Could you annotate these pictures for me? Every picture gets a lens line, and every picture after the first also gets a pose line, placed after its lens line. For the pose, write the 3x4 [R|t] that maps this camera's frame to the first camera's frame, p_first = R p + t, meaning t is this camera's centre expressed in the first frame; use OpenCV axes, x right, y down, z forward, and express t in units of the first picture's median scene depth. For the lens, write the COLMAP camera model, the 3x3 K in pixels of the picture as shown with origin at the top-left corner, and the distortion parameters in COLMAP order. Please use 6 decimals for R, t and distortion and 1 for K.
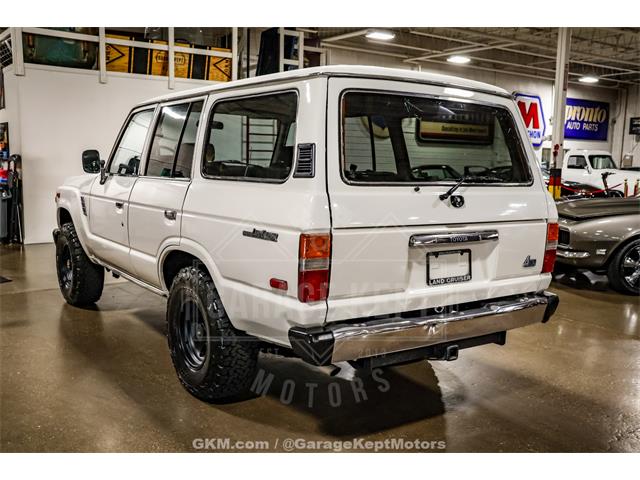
lens RADIAL K [[635.2, 0, 312.1], [0, 635.2, 240.9], [0, 0, 1]] dist [-0.092823, 0.212635]
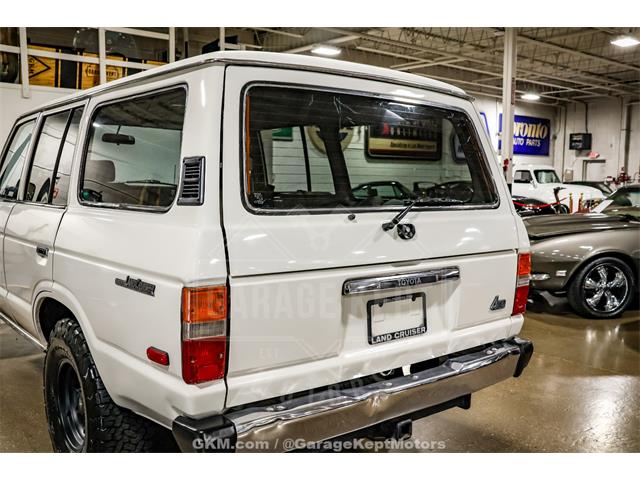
lens RADIAL K [[635.2, 0, 312.1], [0, 635.2, 240.9], [0, 0, 1]] dist [-0.092823, 0.212635]
pose [[0.996978, -0.019424, 0.075219, 0.051124], [0.021501, 0.999407, -0.026911, -0.028208], [-0.074651, 0.028447, 0.996804, 0.214226]]
